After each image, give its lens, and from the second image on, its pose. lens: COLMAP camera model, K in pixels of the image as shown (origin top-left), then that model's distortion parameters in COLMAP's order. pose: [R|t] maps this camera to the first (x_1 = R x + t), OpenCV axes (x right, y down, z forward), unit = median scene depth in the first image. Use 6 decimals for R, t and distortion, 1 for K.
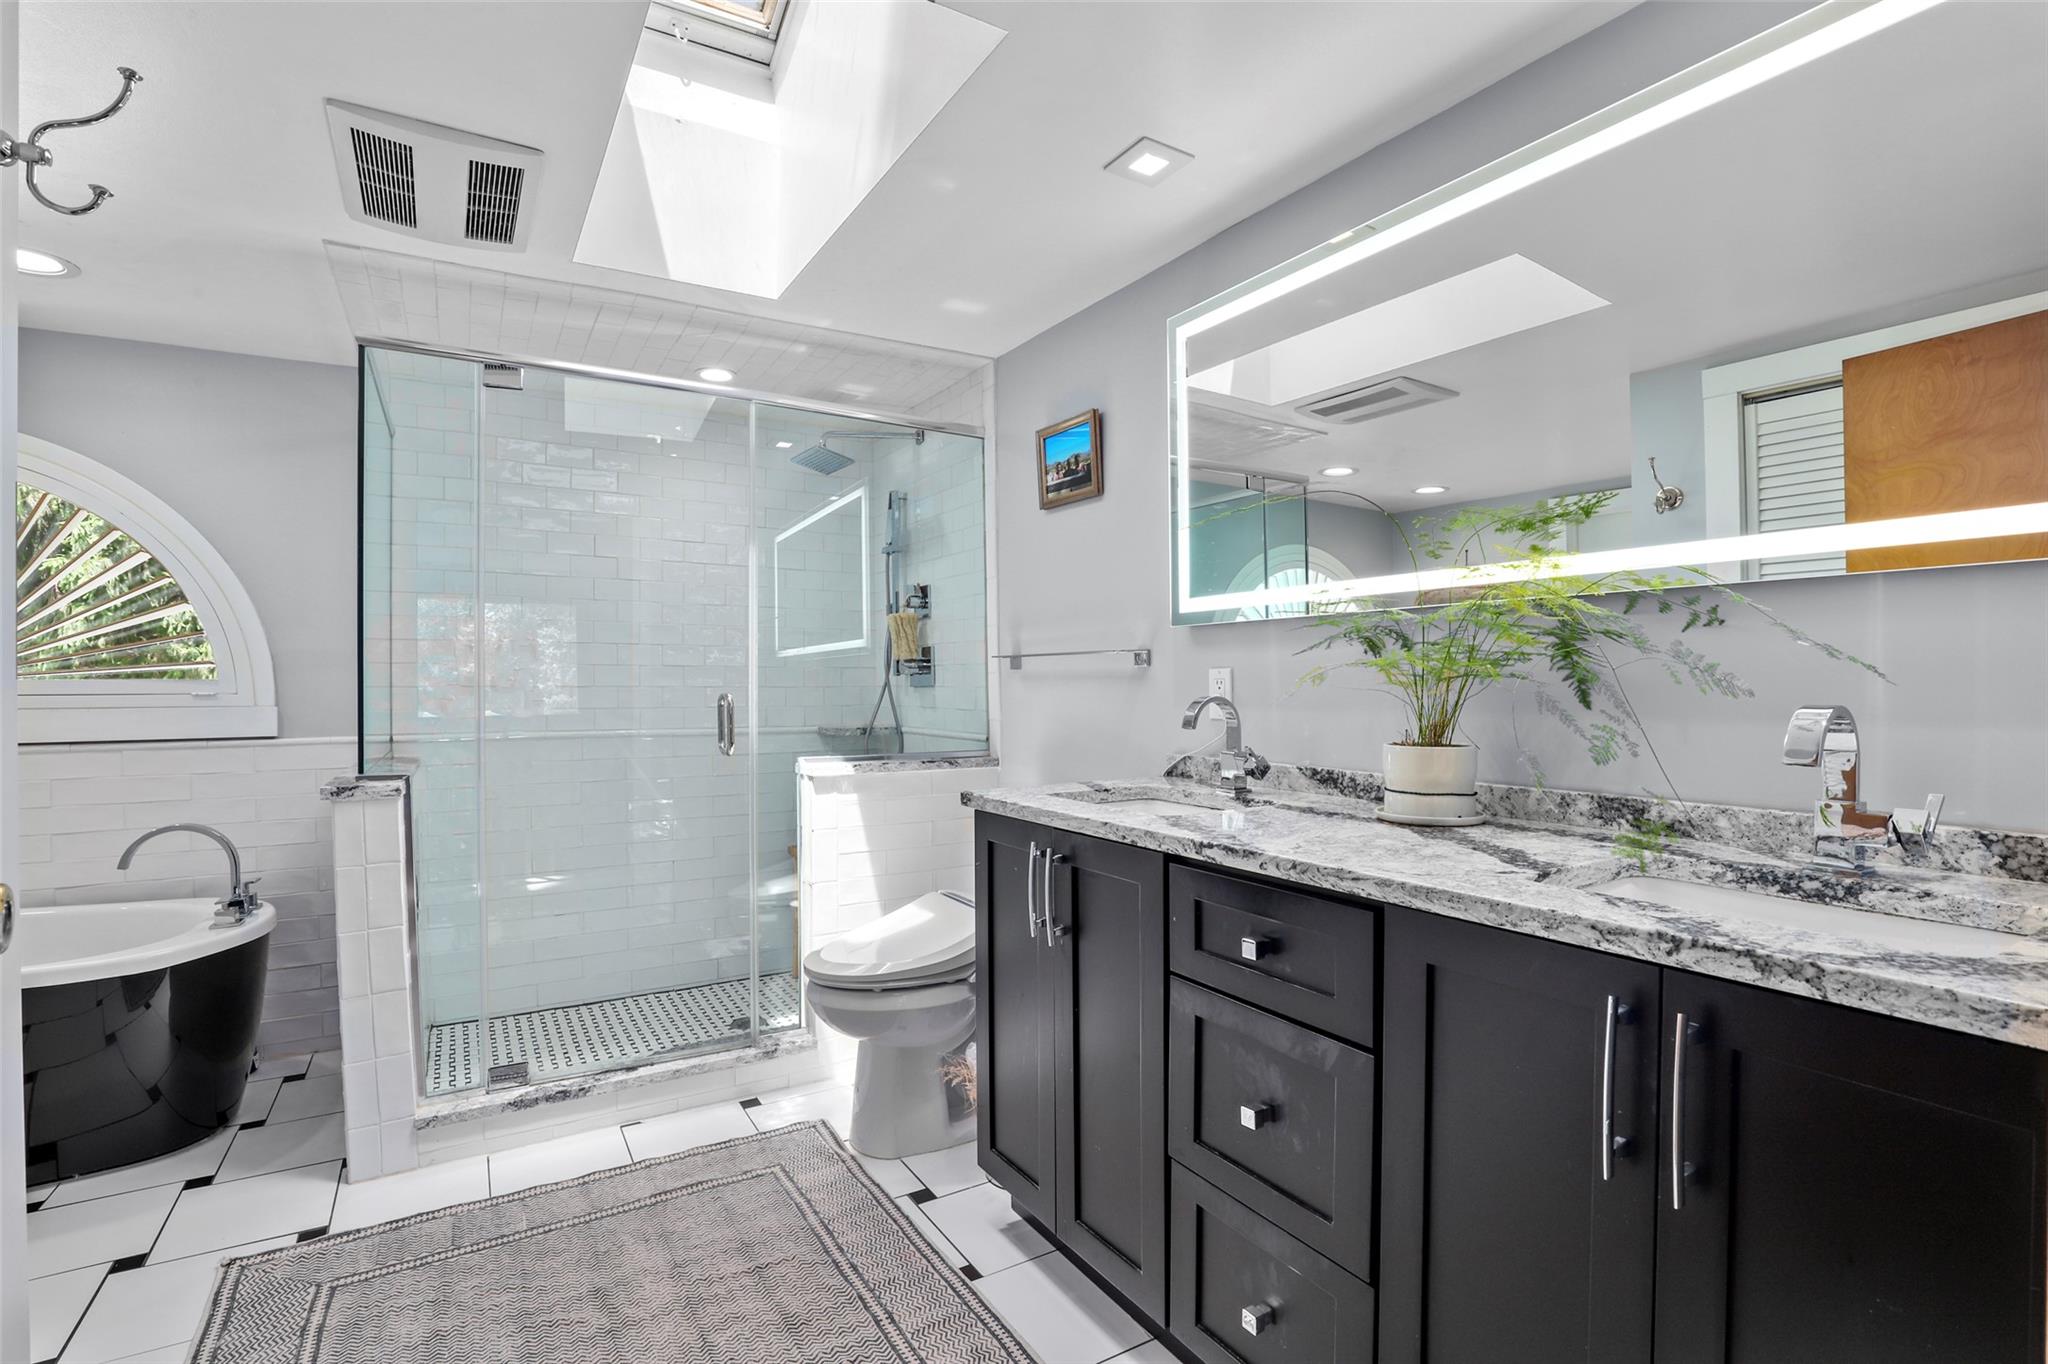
lens RADIAL K [[947.9, 0, 1029.1], [0, 947.9, 685.9], [0, 0, 1]] dist [-0.020533, -0.000072]
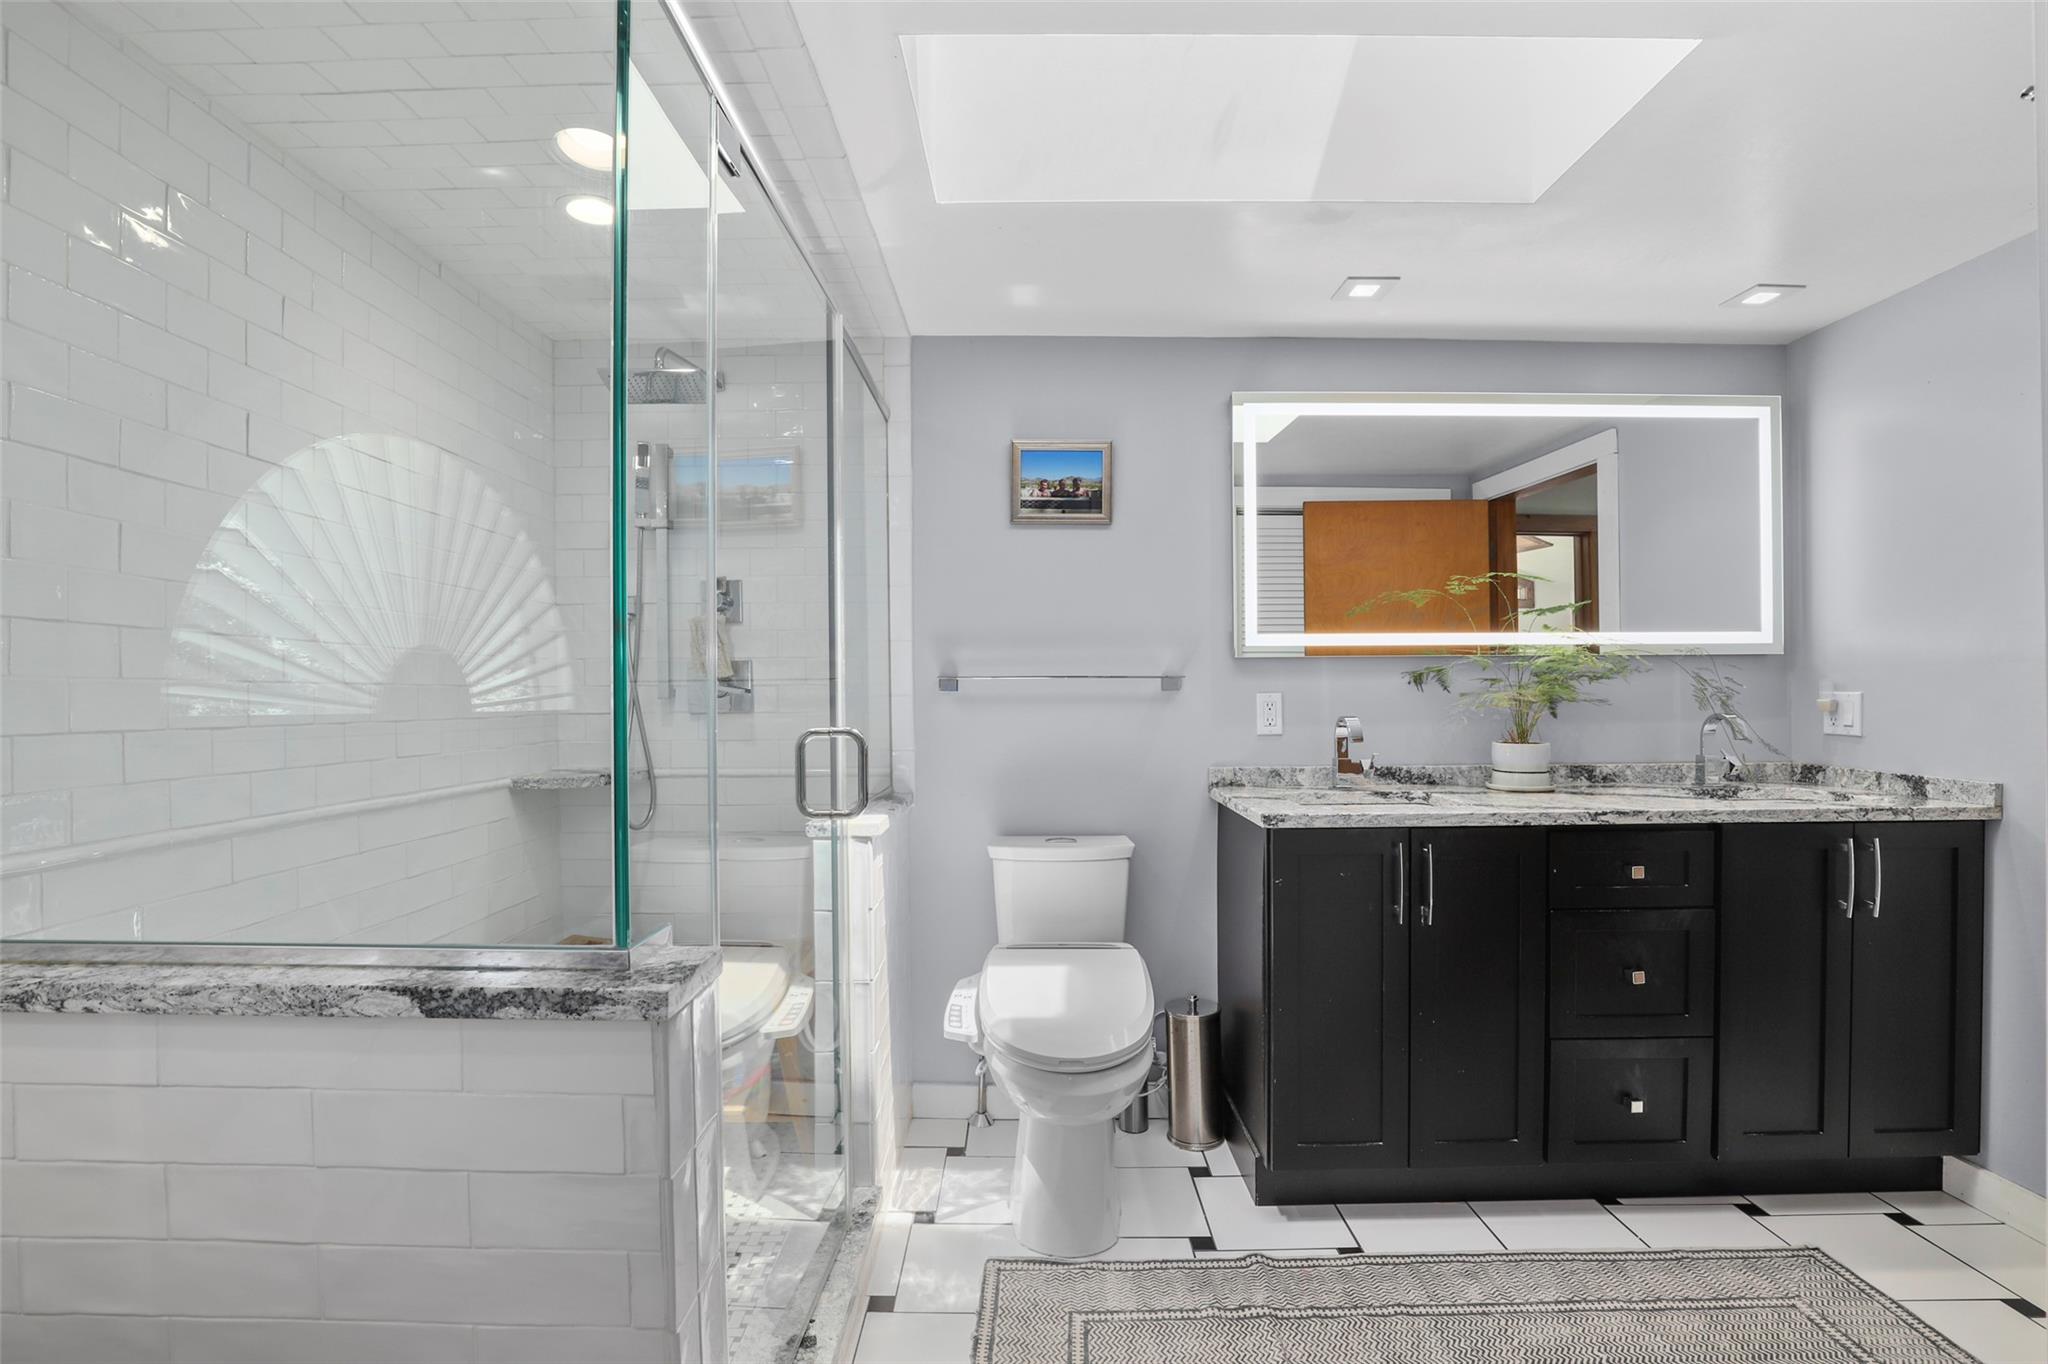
lens RADIAL K [[947.9, 0, 1033.6], [0, 947.9, 685.0], [0, 0, 1]] dist [-0.020533, -0.000072]
pose [[0.516194, 0.003934, 0.856462, -1.122218], [0.006548, 0.999942, -0.008539, -0.023213], [-0.856446, 0.010015, 0.516139, 0.705687]]
